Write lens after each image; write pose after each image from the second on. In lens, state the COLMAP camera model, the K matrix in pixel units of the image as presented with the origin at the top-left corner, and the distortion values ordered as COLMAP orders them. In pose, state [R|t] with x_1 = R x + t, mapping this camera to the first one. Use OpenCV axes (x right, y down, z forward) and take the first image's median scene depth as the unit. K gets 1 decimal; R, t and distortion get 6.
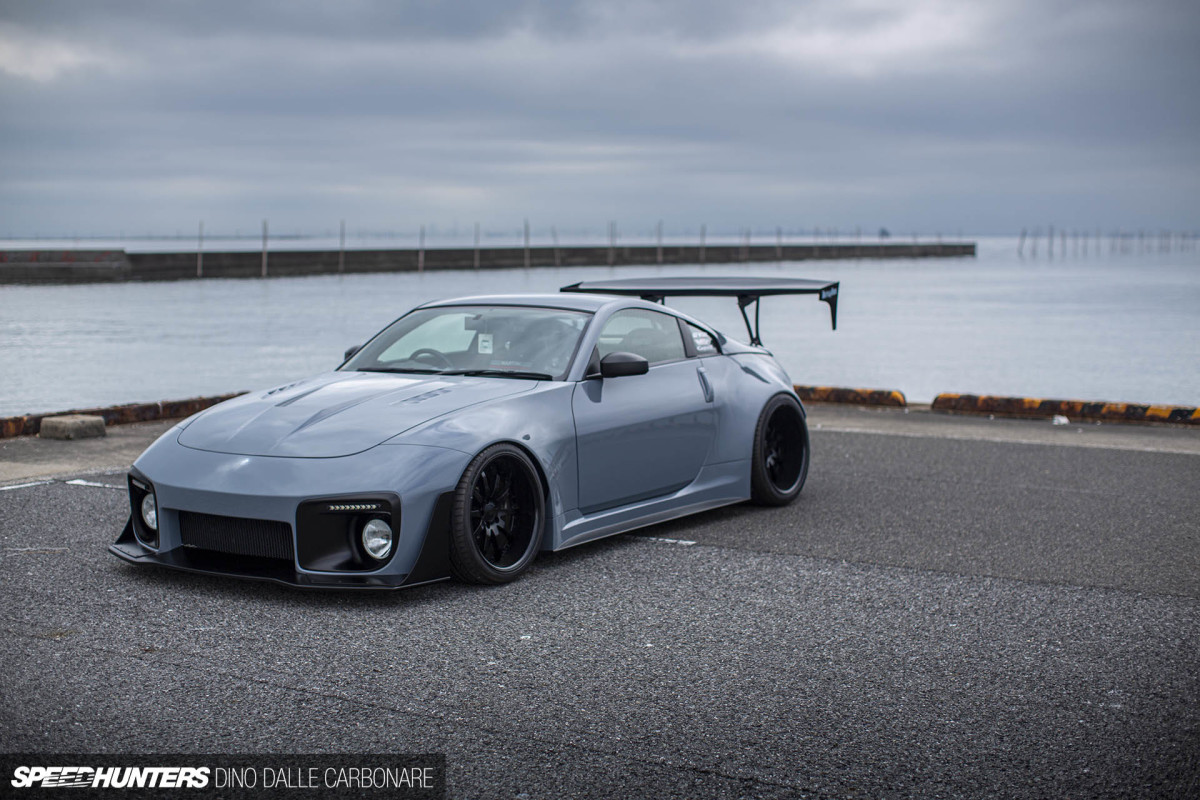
lens RADIAL K [[1771.6, 0, 599.5], [0, 1771.6, 400.0], [0, 0, 1]] dist [-0.103850, 0.000000]
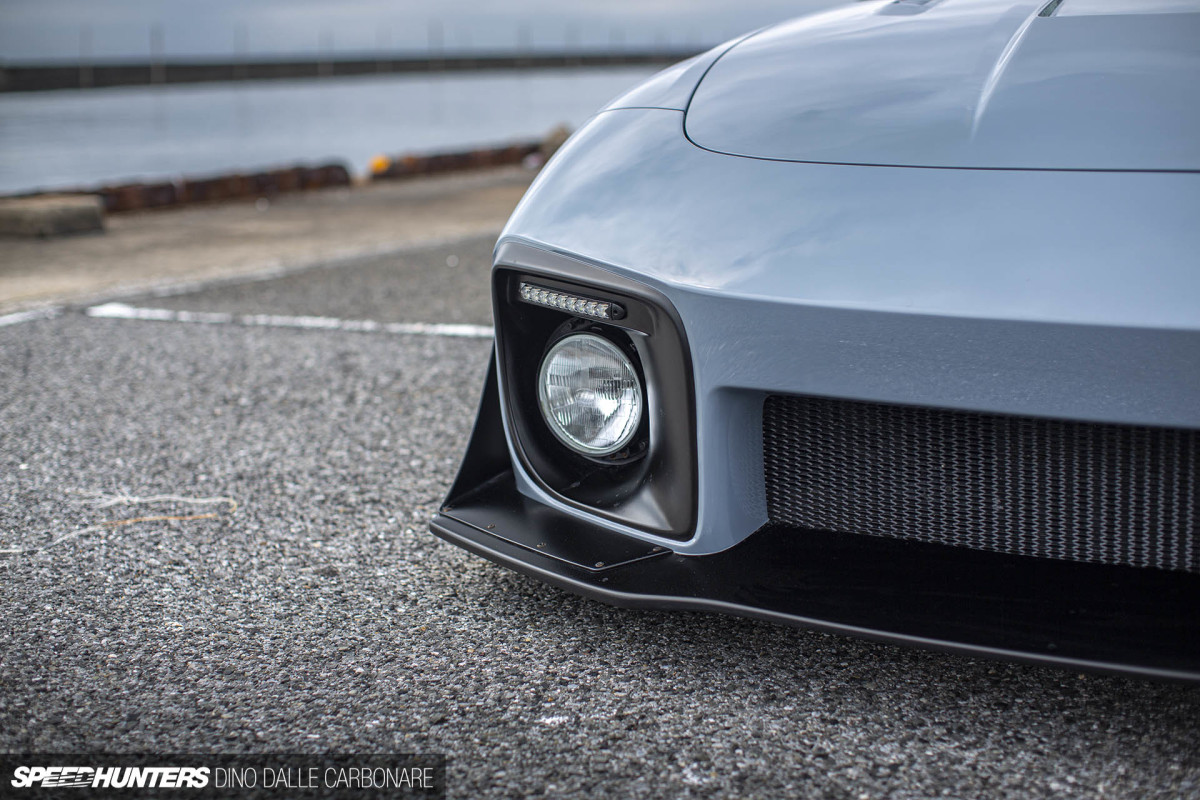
lens RADIAL K [[1771.6, 0, 602.1], [0, 1771.6, 411.6], [0, 0, 1]] dist [-0.103850, 0.000000]
pose [[0.997574, -0.025797, 0.064664, -0.282999], [0.018707, 0.993982, 0.107934, 0.036056], [-0.067060, -0.106463, 0.992053, 0.740160]]
